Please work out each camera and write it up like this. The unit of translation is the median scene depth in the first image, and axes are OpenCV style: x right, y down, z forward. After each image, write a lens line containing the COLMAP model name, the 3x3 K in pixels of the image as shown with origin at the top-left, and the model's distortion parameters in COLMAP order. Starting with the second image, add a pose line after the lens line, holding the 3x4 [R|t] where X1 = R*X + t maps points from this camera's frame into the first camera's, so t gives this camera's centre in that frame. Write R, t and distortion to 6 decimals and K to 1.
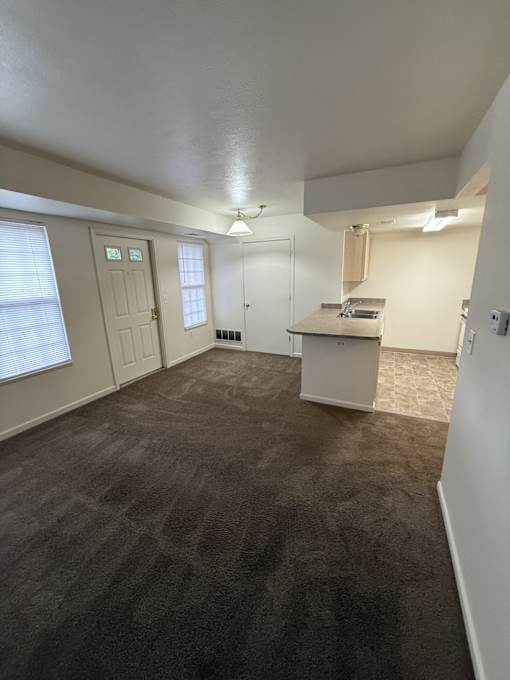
lens RADIAL K [[269.5, 0, 256.1], [0, 269.5, 339.5], [0, 0, 1]] dist [0.000478, 0.000059]
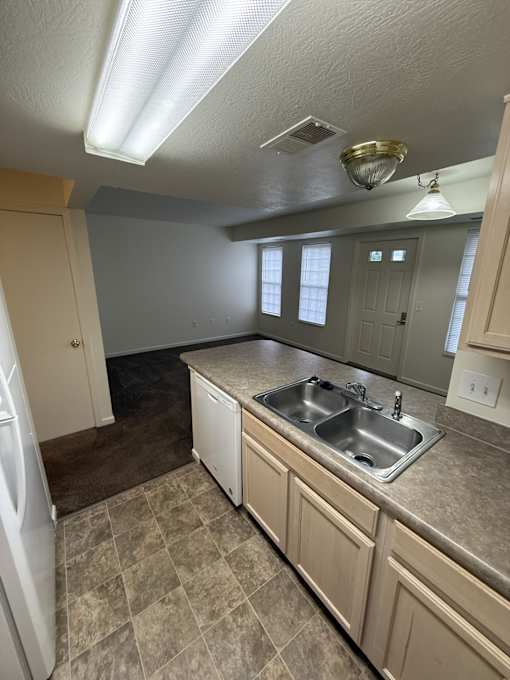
lens RADIAL K [[269.5, 0, 257.2], [0, 269.5, 339.1], [0, 0, 1]] dist [0.000478, 0.000059]
pose [[-0.458587, 0.249436, -0.852924, 0.836249], [-0.204938, 0.904241, 0.374632, -0.347376], [0.864695, 0.346598, -0.363554, 1.176442]]
